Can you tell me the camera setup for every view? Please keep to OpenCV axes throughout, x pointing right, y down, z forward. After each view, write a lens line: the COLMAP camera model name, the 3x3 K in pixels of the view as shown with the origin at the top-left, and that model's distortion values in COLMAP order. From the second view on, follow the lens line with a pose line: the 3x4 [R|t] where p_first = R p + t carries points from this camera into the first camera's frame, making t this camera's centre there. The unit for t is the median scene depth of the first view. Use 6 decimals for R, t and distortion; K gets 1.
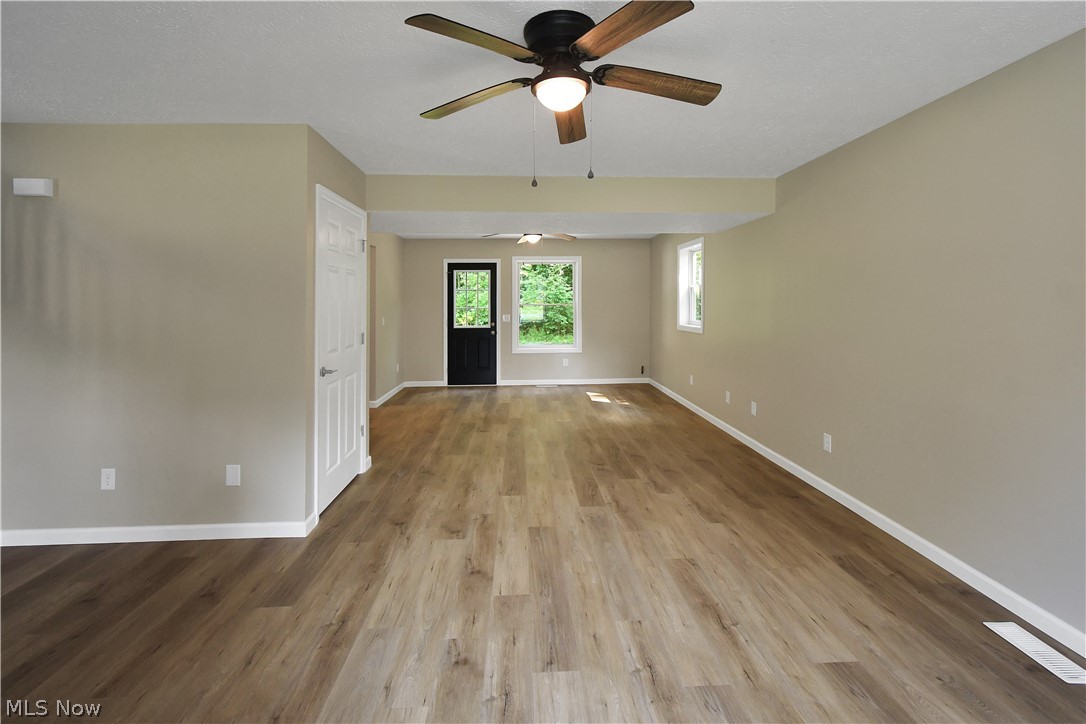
lens RADIAL K [[502.8, 0, 539.6], [0, 502.8, 299.2], [0, 0, 1]] dist [0.003195, -0.000171]
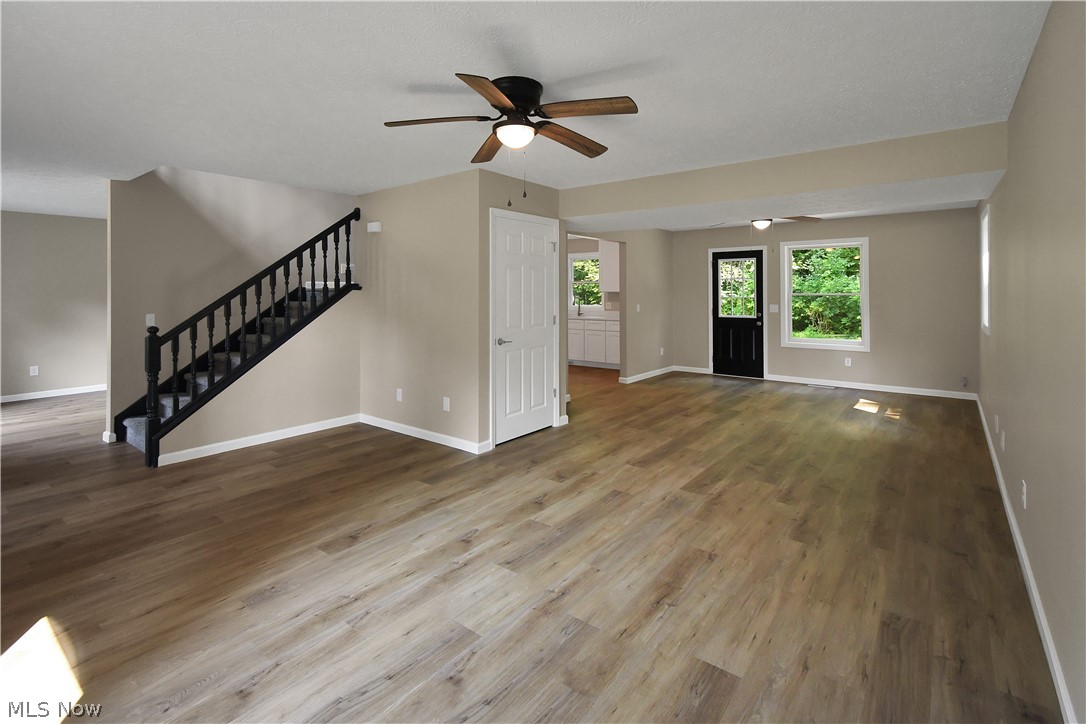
lens RADIAL K [[505.5, 0, 546.1], [0, 505.5, 290.3], [0, 0, 1]] dist [0.002796, -0.000657]
pose [[0.756254, 0.002742, -0.654272, 0.689487], [0.001194, 0.999984, 0.005571, -0.006027], [0.654277, -0.004994, 0.756239, 0.038109]]
